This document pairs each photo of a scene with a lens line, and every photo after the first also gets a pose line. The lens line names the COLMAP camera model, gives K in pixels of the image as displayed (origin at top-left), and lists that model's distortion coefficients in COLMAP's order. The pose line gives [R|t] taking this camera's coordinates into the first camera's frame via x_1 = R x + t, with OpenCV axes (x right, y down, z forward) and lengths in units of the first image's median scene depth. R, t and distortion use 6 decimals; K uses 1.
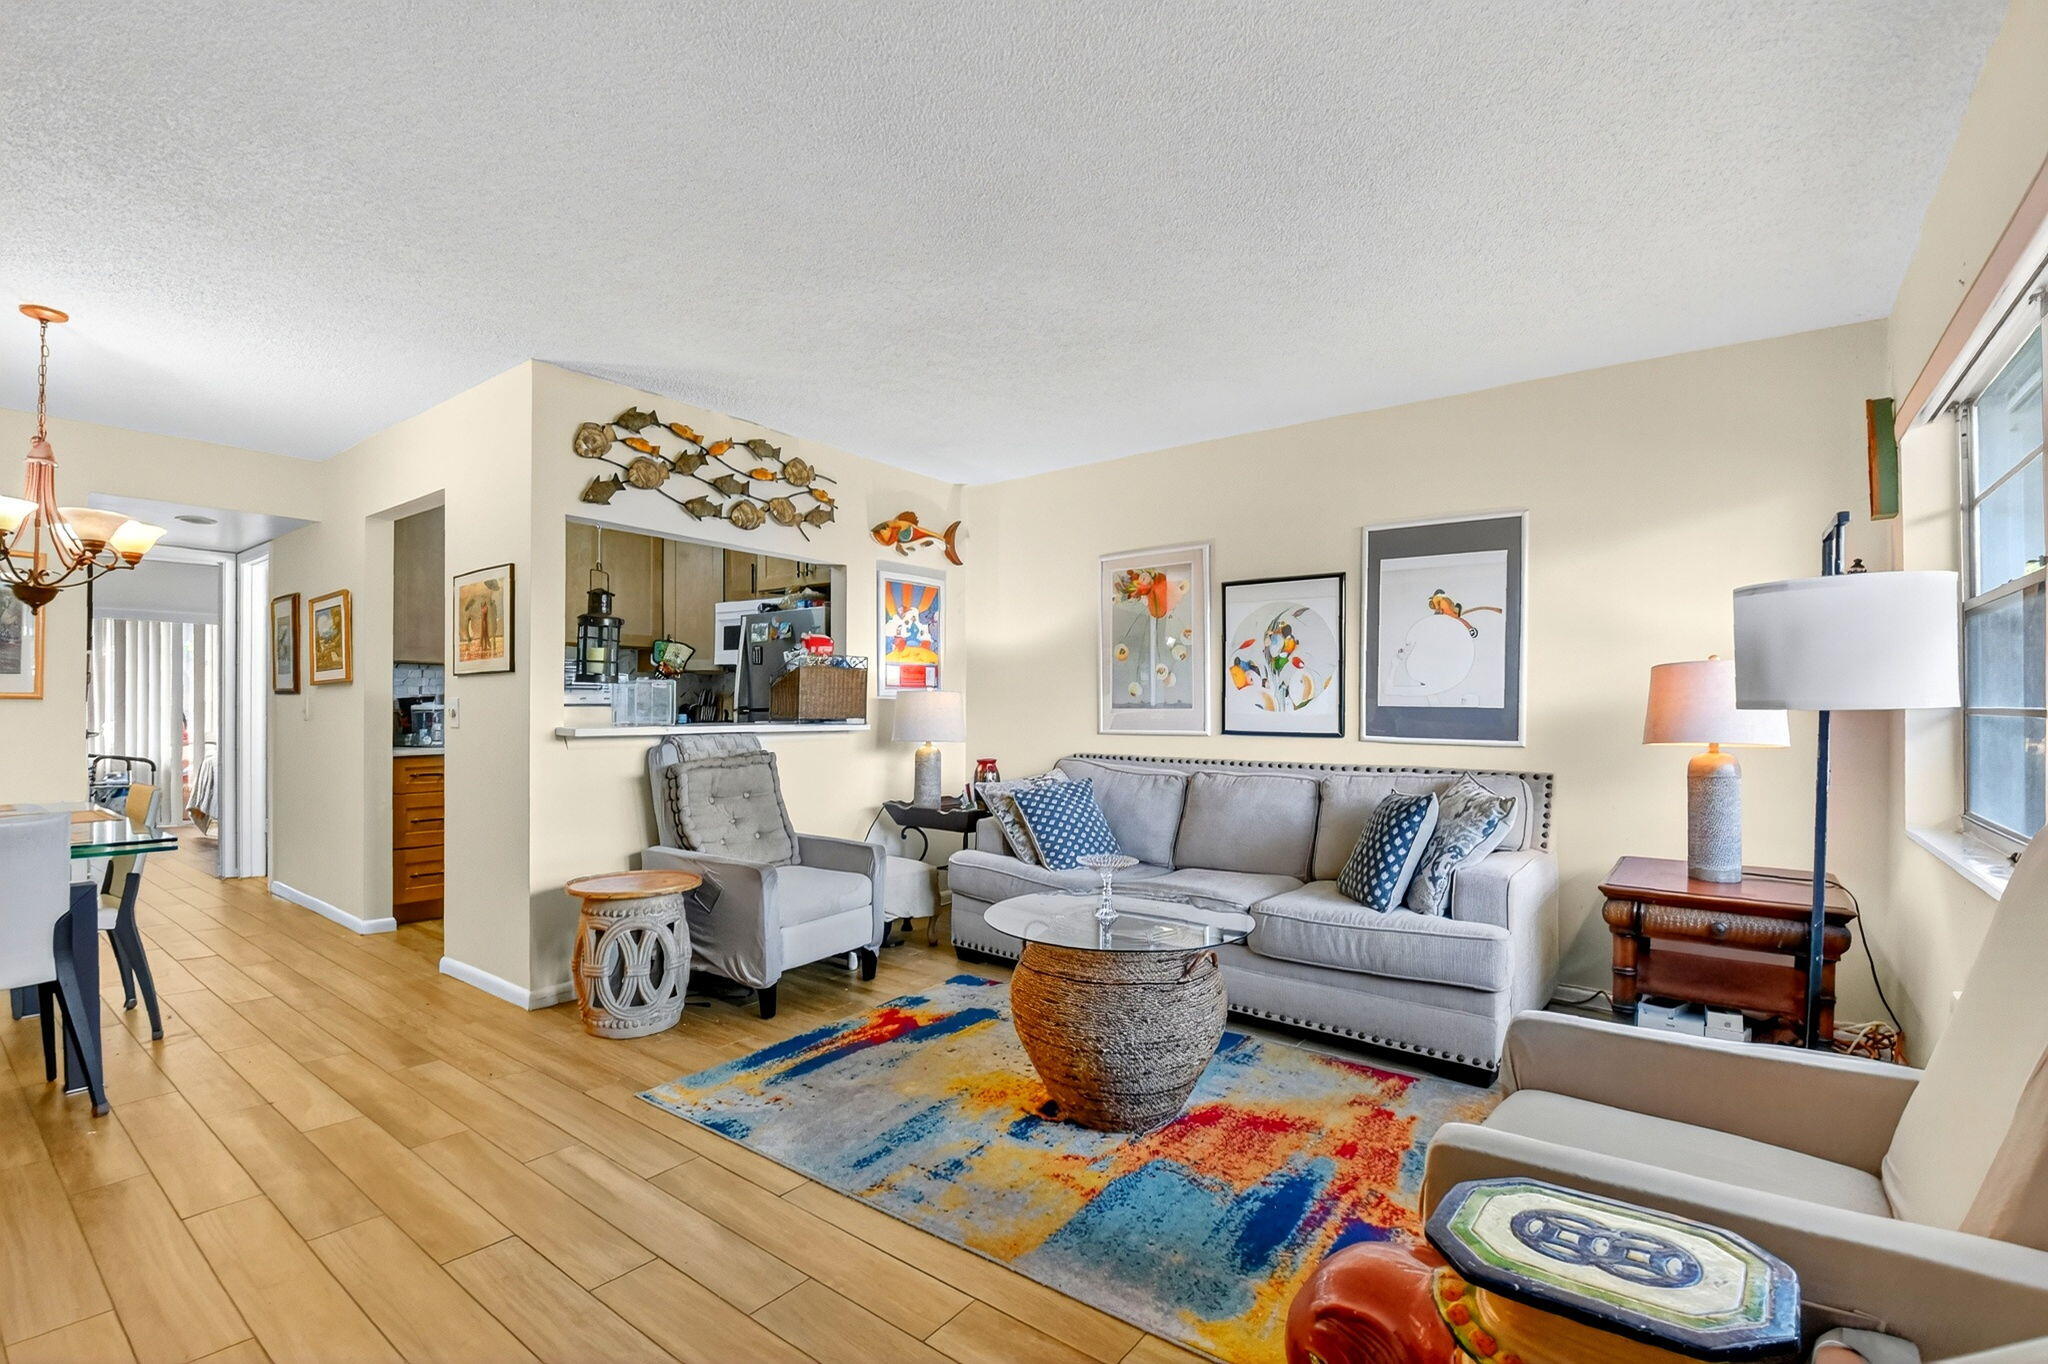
lens RADIAL K [[901.3, 0, 1011.7], [0, 901.3, 709.9], [0, 0, 1]] dist [0.001106, -0.000461]
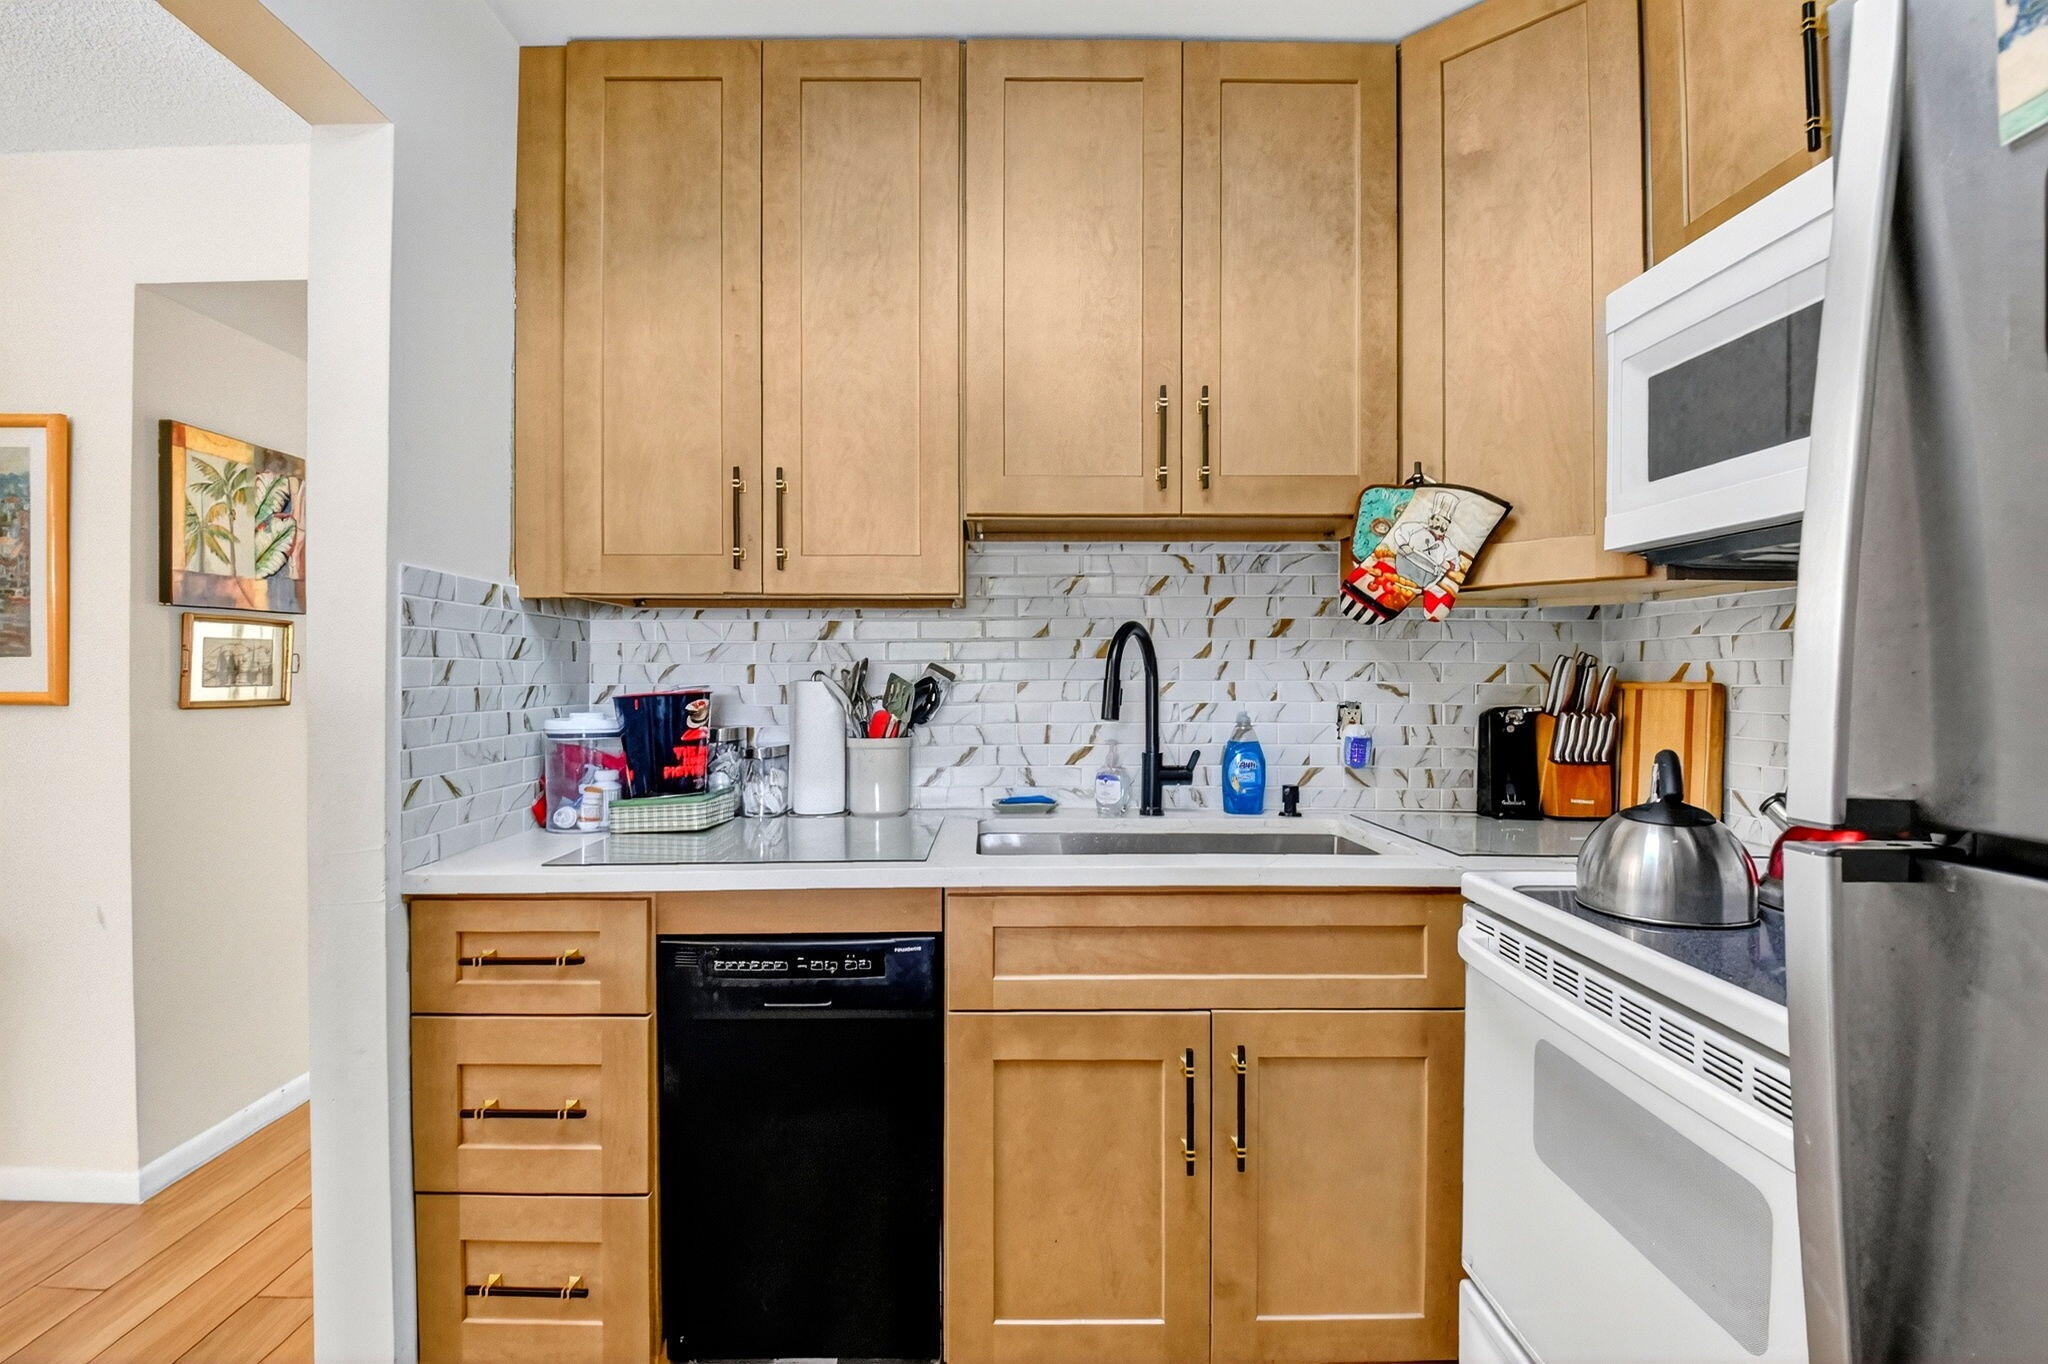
lens RADIAL K [[890.2, 0, 1016.9], [0, 890.2, 674.4], [0, 0, 1]] dist [-0.000689, -0.022274]
pose [[0.613256, -0.008338, -0.789840, -0.364488], [0.001211, 0.999953, -0.009616, -0.023319], [0.789883, 0.004940, 0.613238, 1.113761]]
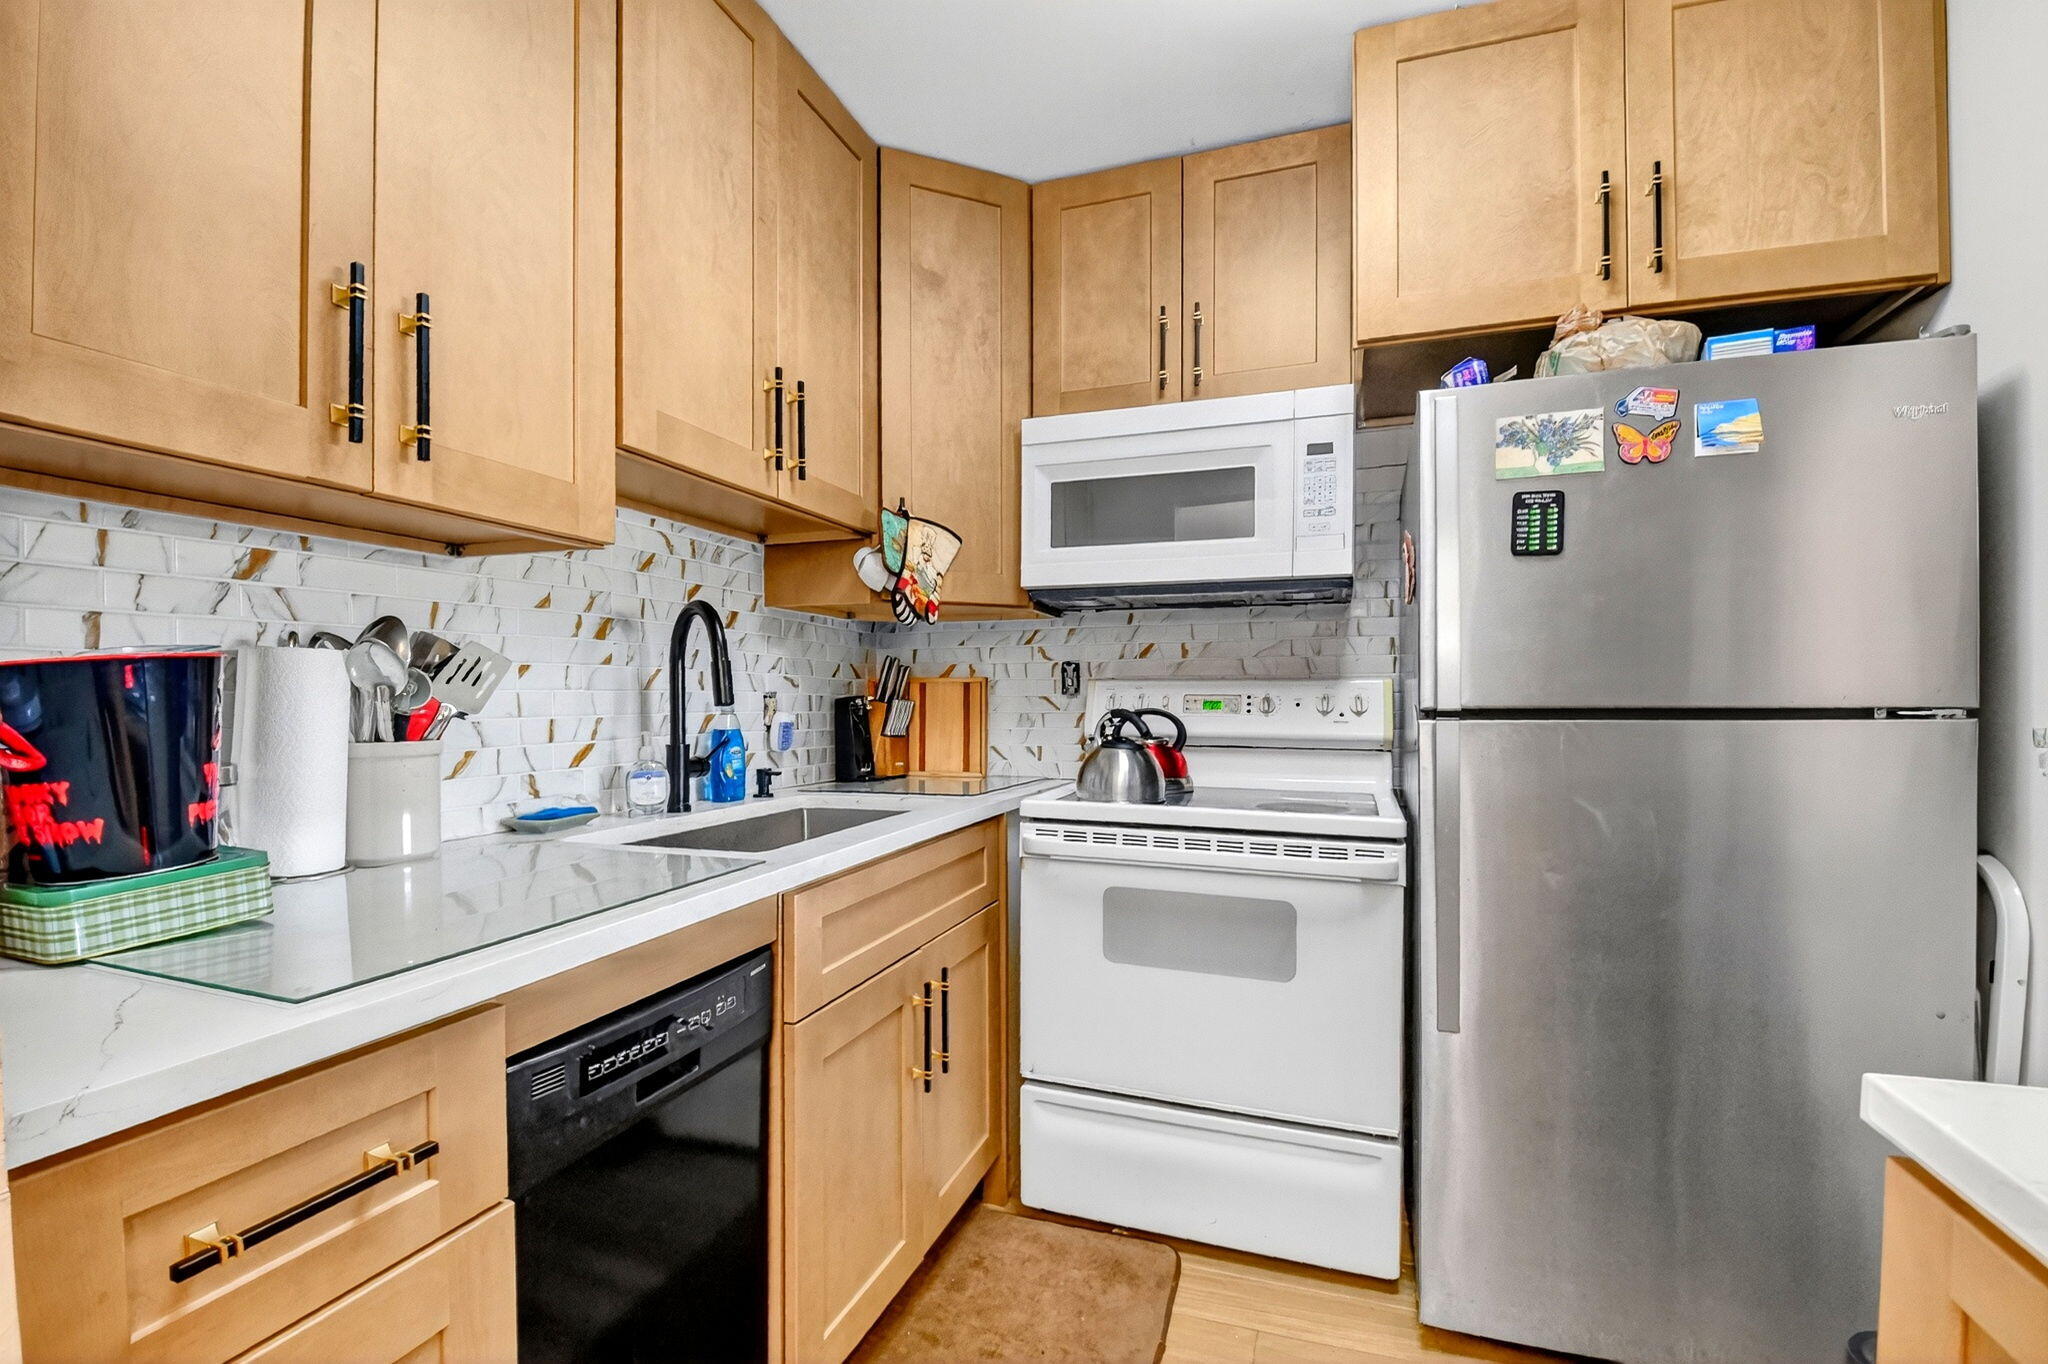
lens RADIAL K [[920.3, 0, 998.8], [0, 920.3, 704.6], [0, 0, 1]] dist [0.018233, -0.028976]
pose [[0.956034, -0.009965, 0.293085, -0.680505], [0.008499, 0.999944, 0.006275, -0.006925], [-0.293131, -0.003508, 0.956066, 0.979622]]
